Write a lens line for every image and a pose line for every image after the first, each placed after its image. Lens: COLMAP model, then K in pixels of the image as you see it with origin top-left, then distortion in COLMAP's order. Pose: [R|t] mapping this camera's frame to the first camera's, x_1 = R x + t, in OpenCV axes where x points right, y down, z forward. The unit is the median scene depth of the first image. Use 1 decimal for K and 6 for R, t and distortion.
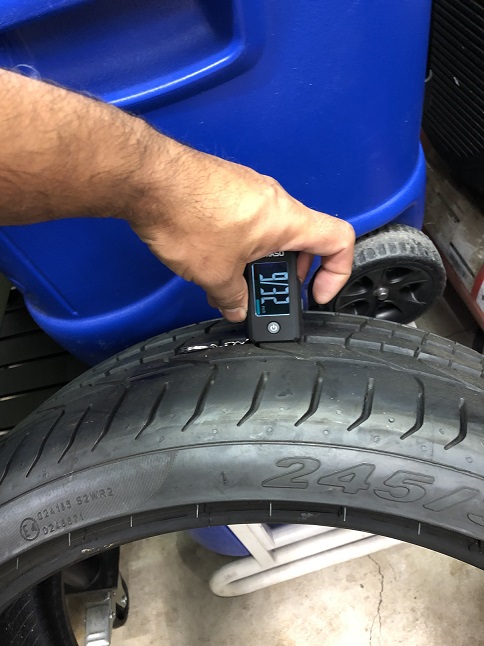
lens RADIAL K [[545.7, 0, 239.2], [0, 545.7, 318.2], [0, 0, 1]] dist [0.006735, -0.005012]
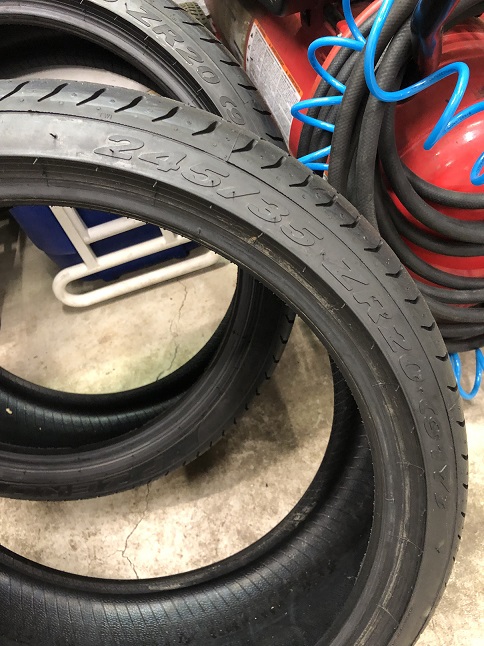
lens RADIAL K [[545.7, 0, 245.6], [0, 545.7, 325.2], [0, 0, 1]] dist [0.006735, -0.005012]
pose [[0.997910, 0.002733, 0.064560, 0.343346], [-0.004063, 0.999782, 0.020470, 0.563277], [-0.064490, -0.020690, 0.997704, -0.389415]]
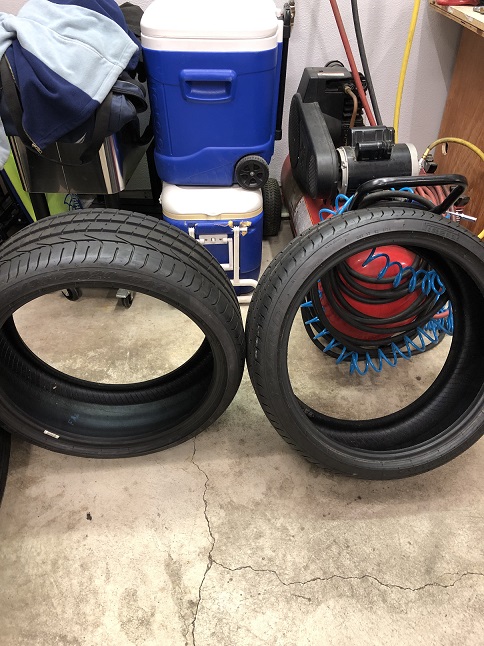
lens RADIAL K [[545.7, 0, 241.4], [0, 545.7, 325.1], [0, 0, 1]] dist [0.006735, -0.005012]
pose [[0.957111, 0.288414, 0.027503, 0.255171], [-0.273620, 0.931040, -0.241448, 1.220268], [-0.095243, 0.223567, 0.970024, -1.588194]]
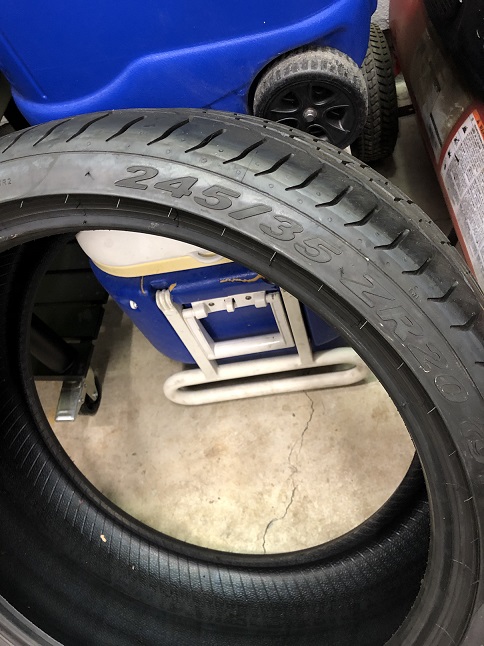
lens RADIAL K [[545.7, 0, 242.9], [0, 545.7, 320.9], [0, 0, 1]] dist [0.006735, -0.005012]
pose [[0.984571, 0.159762, -0.071387, 0.180306], [-0.146418, 0.975557, 0.163863, 0.133208], [0.095821, -0.150883, 0.983897, -0.117091]]
